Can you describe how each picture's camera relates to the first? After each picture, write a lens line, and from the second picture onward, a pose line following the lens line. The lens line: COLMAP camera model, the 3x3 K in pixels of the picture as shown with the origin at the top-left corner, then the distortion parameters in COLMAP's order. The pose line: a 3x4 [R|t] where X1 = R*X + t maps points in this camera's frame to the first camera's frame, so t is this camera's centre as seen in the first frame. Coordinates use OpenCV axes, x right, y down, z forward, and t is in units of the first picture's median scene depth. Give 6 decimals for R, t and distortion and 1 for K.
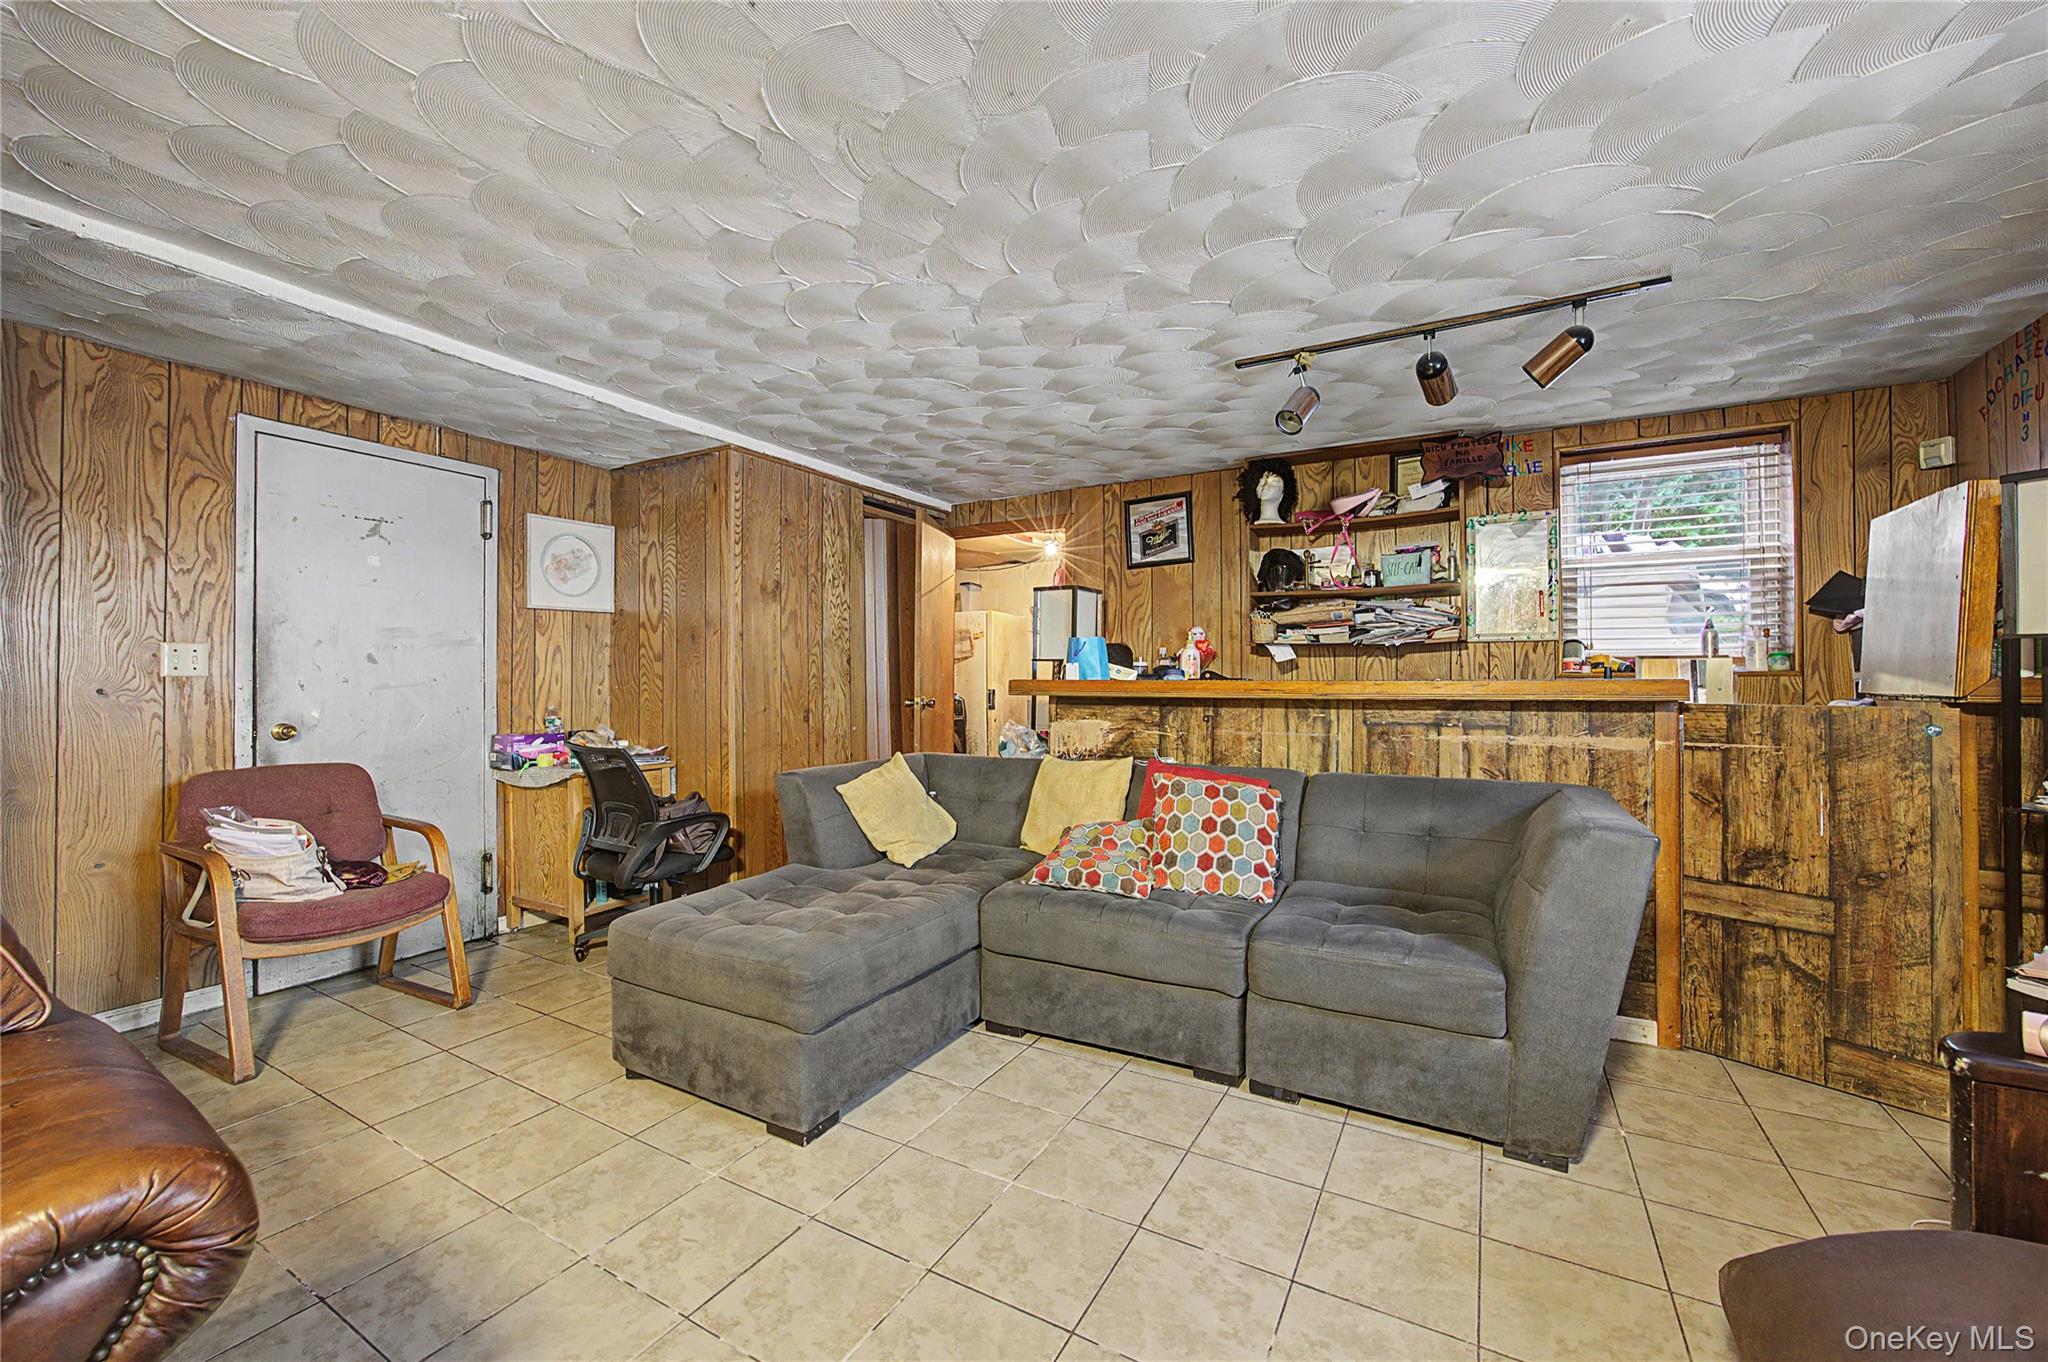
lens RADIAL K [[813.0, 0, 1033.9], [0, 813.0, 675.1], [0, 0, 1]] dist [-0.001373, 0.000478]
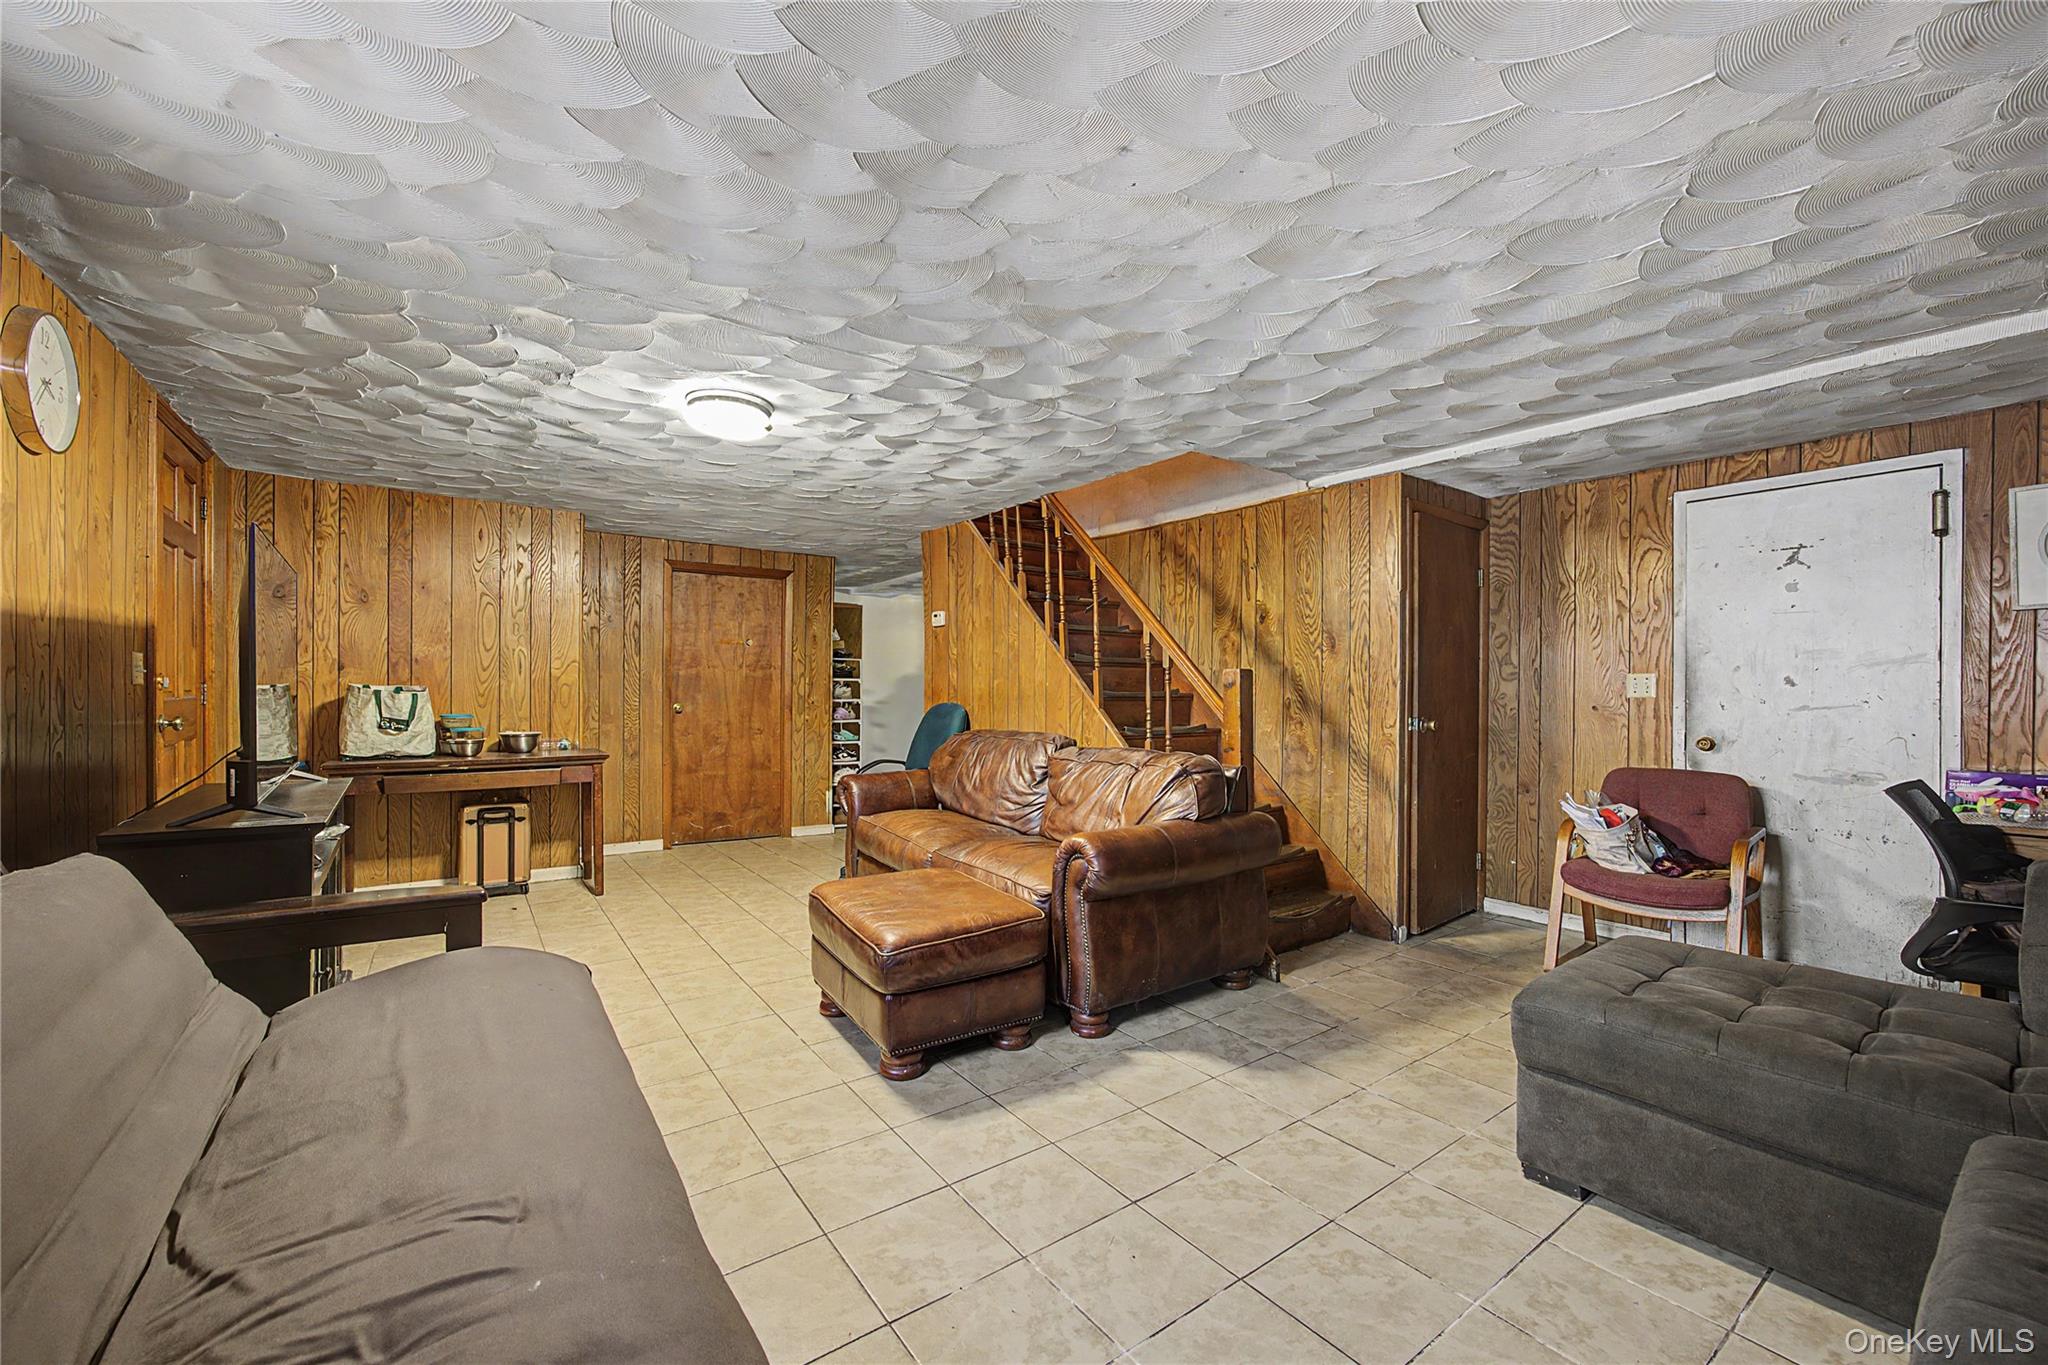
lens RADIAL K [[813.0, 0, 1034.1], [0, 813.0, 692.4], [0, 0, 1]] dist [-0.001373, 0.000478]
pose [[-0.411802, -0.001846, -0.911272, 0.618196], [0.002929, 0.999990, -0.003349, -0.005780], [0.911269, -0.004049, -0.411792, 0.619364]]
